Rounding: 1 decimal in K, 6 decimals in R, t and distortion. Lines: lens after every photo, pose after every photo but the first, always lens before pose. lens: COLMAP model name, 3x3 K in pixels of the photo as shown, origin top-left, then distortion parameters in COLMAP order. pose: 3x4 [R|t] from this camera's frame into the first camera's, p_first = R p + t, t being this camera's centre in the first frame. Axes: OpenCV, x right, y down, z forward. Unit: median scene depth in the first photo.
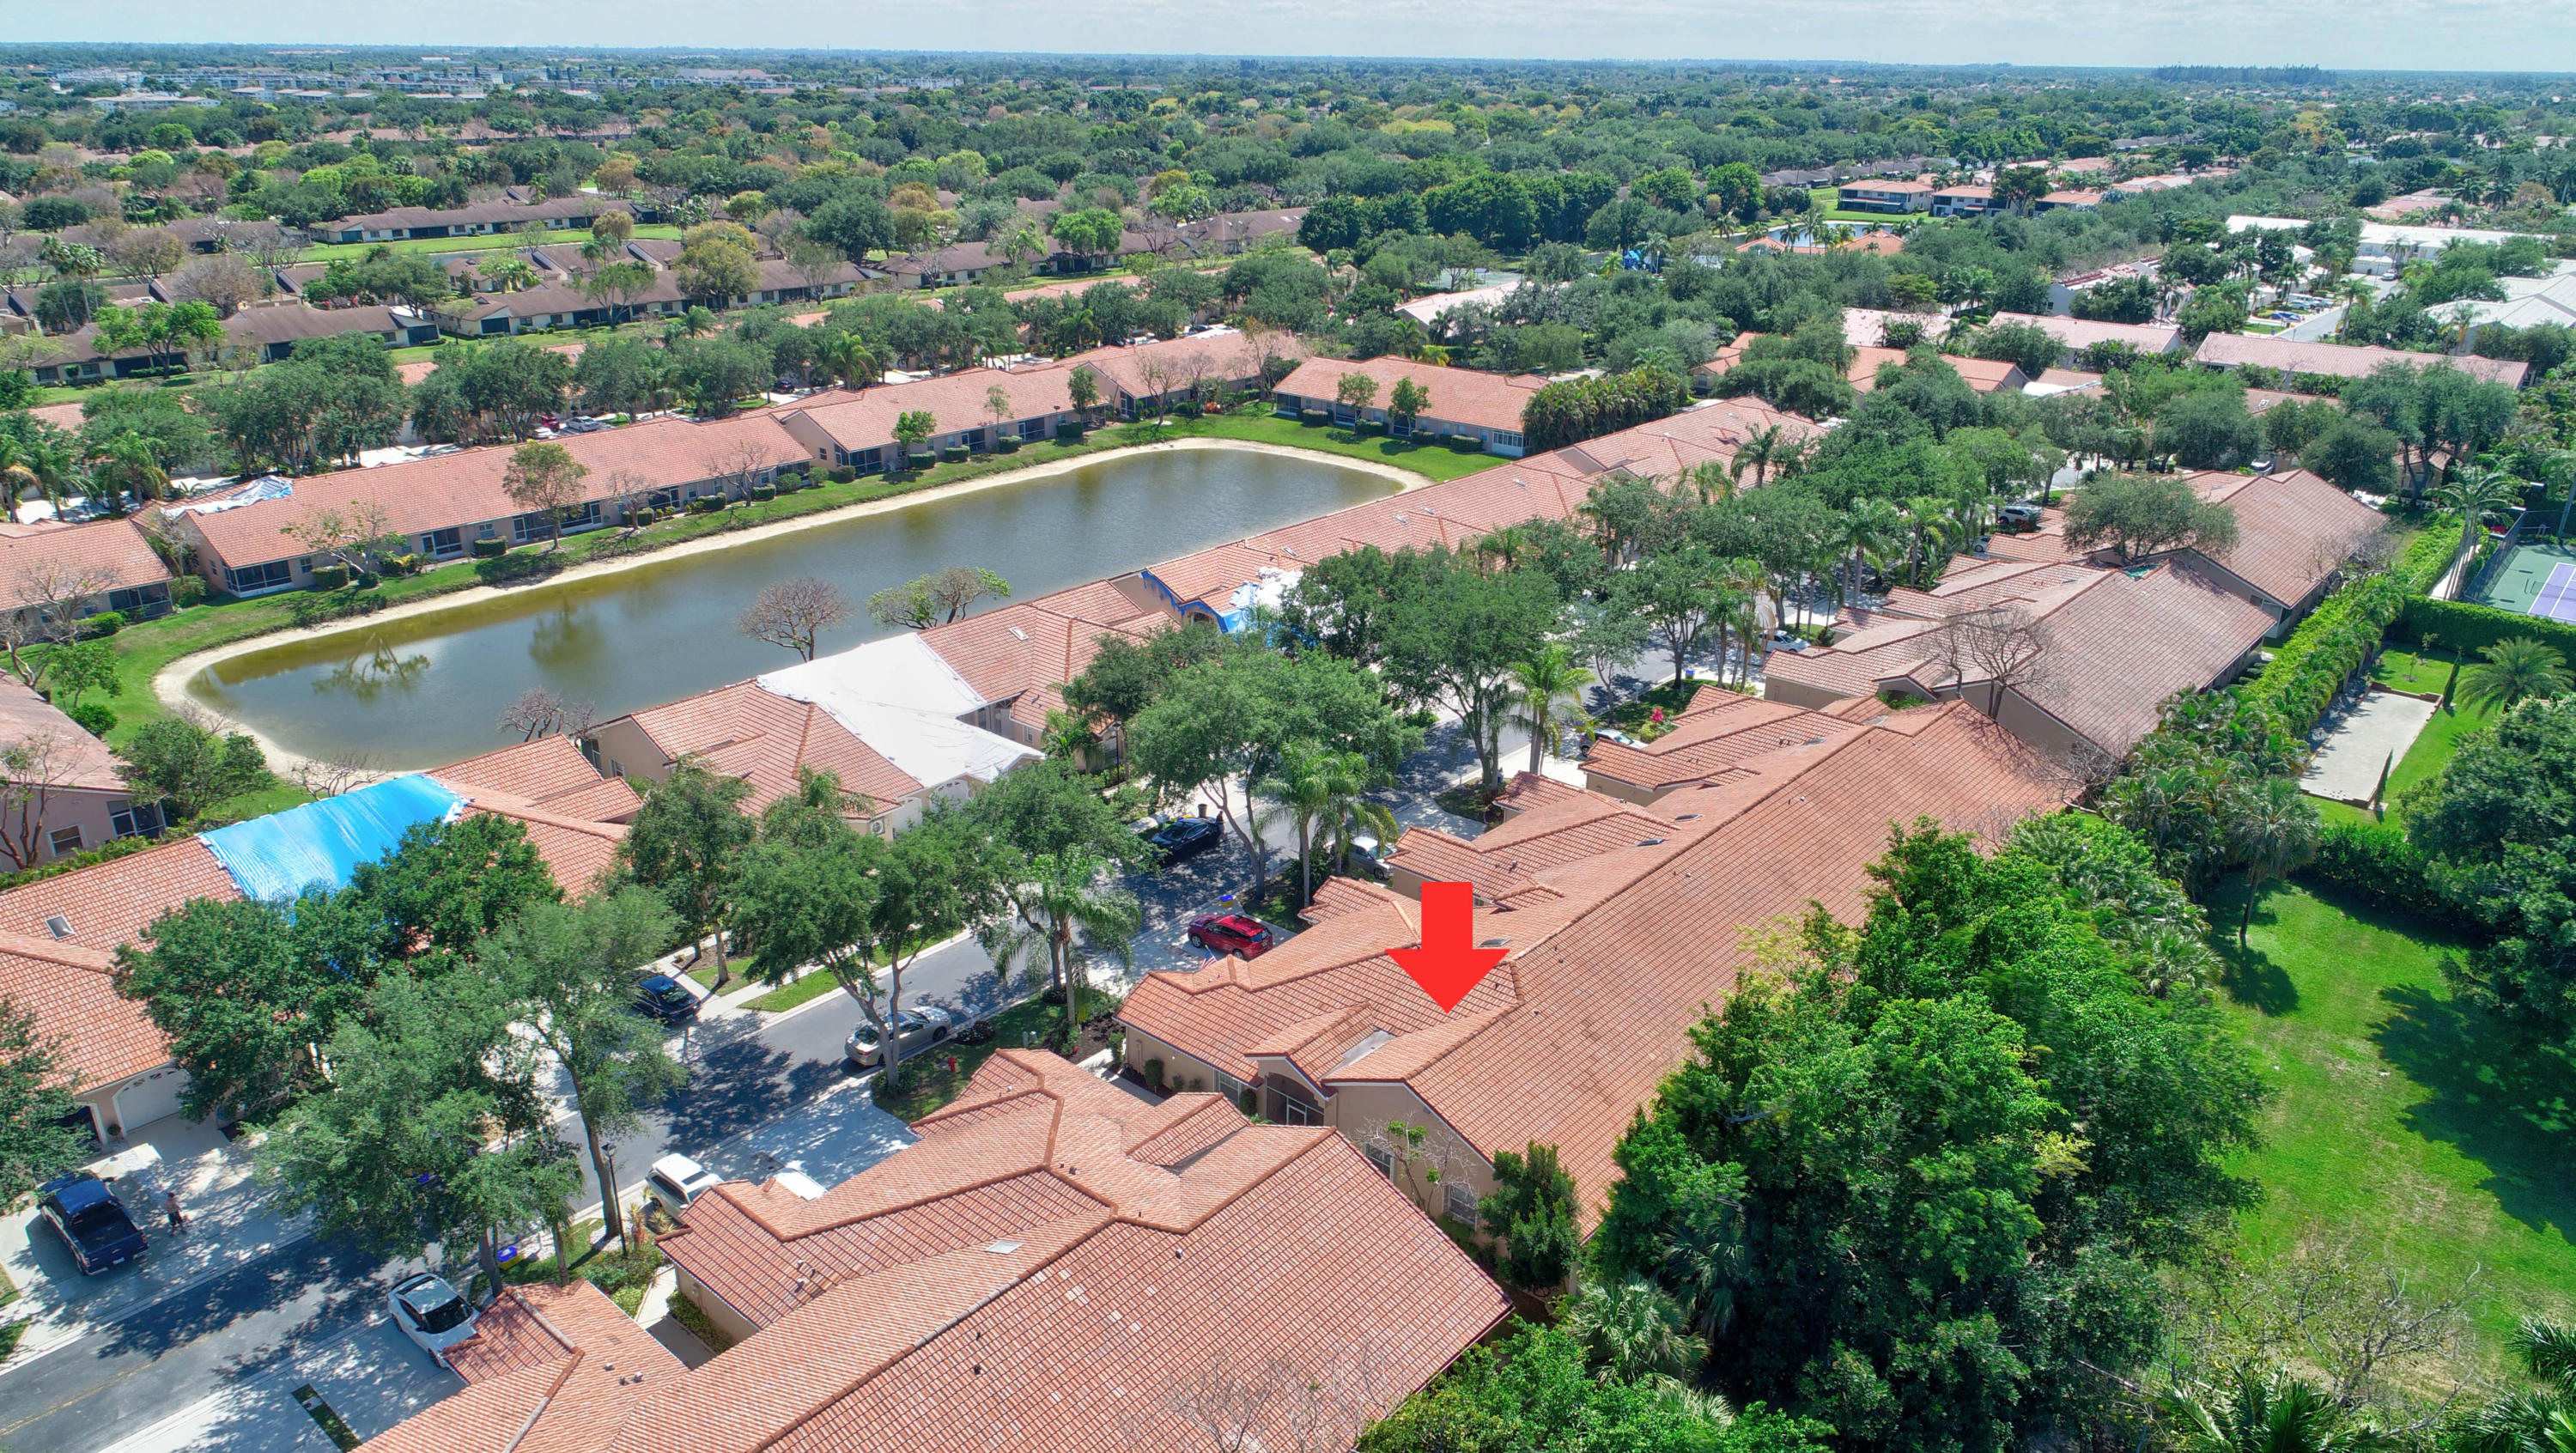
lens RADIAL K [[1723.9, 0, 1288.0], [0, 1723.9, 726.5], [0, 0, 1]] dist [-0.004895, 0.002080]
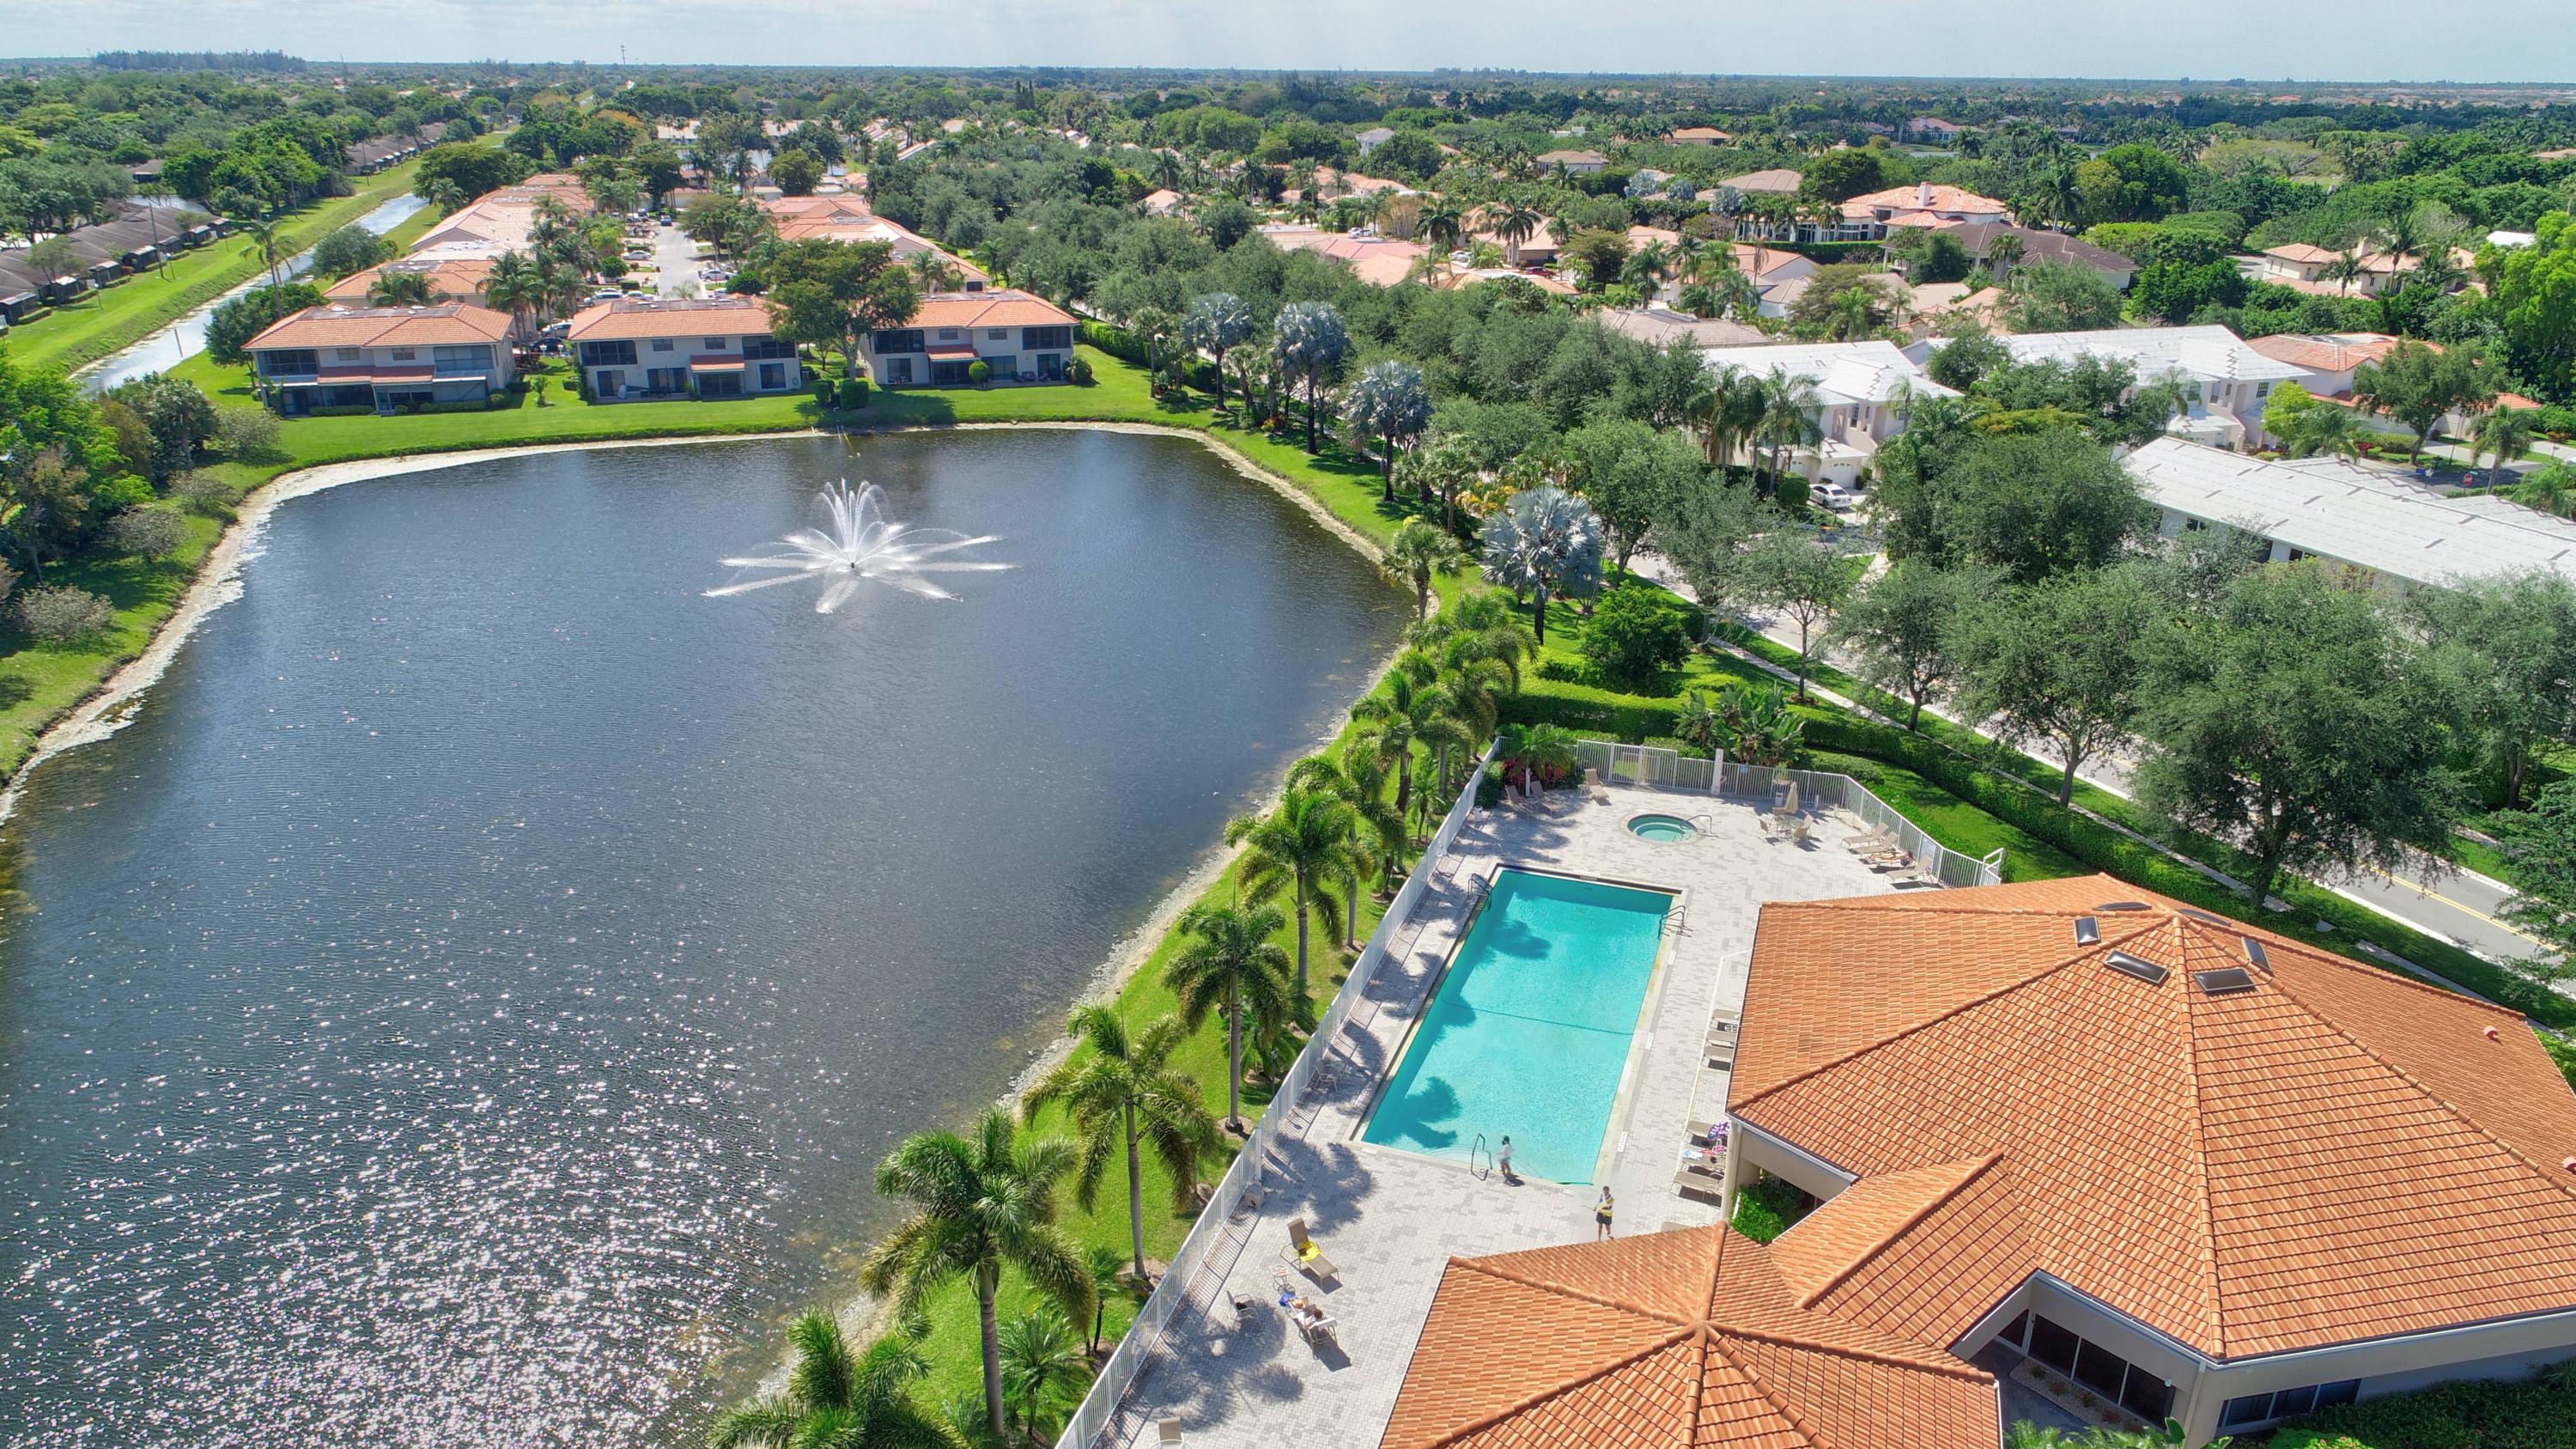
lens RADIAL K [[1724.1, 0, 1288.0], [0, 1724.1, 724.5], [0, 0, 1]] dist [-0.004895, 0.002080]
pose [[0.500331, -0.312059, 0.807644, 0.371402], [0.309956, 0.935528, 0.169455, -0.652843], [-0.808453, 0.165550, 0.564798, 1.825714]]
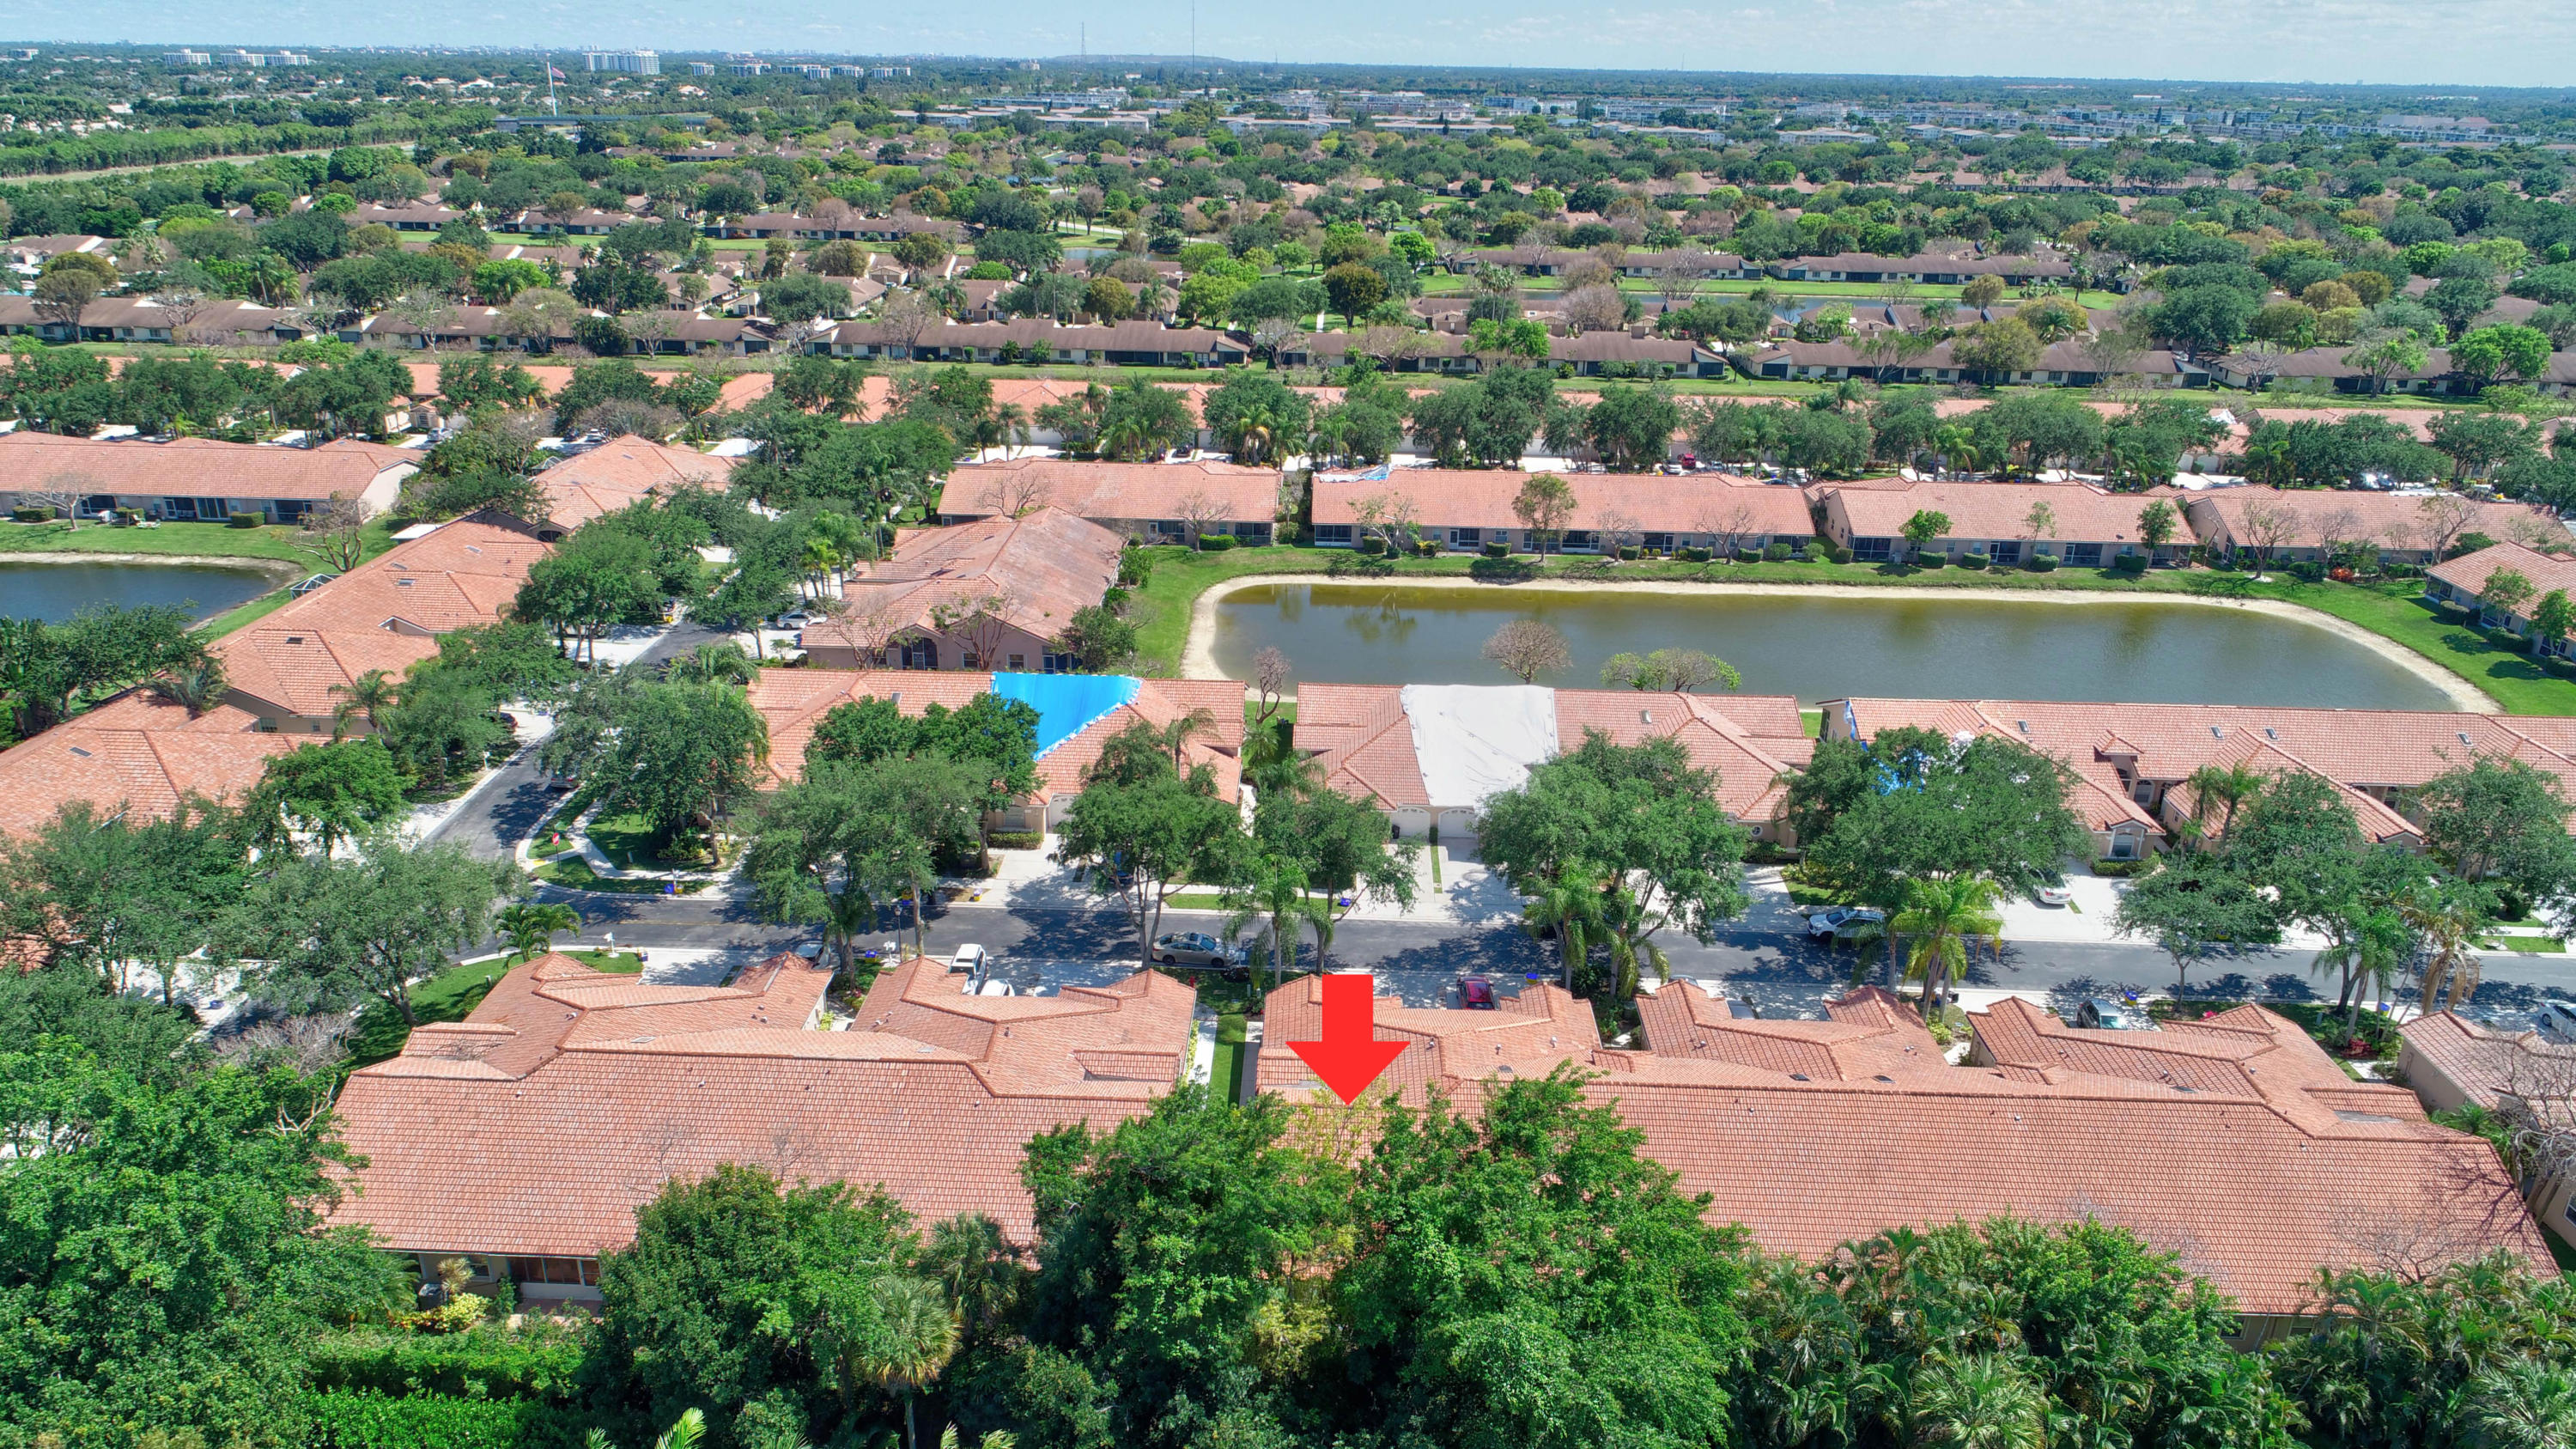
lens RADIAL K [[1724.1, 0, 1288.0], [0, 1724.1, 724.5], [0, 0, 1]] dist [-0.004895, 0.002080]
pose [[0.633992, 0.278483, -0.721458, 0.302133], [-0.291673, 0.950122, 0.110434, -0.063404], [0.716226, 0.140416, 0.683596, 0.052480]]
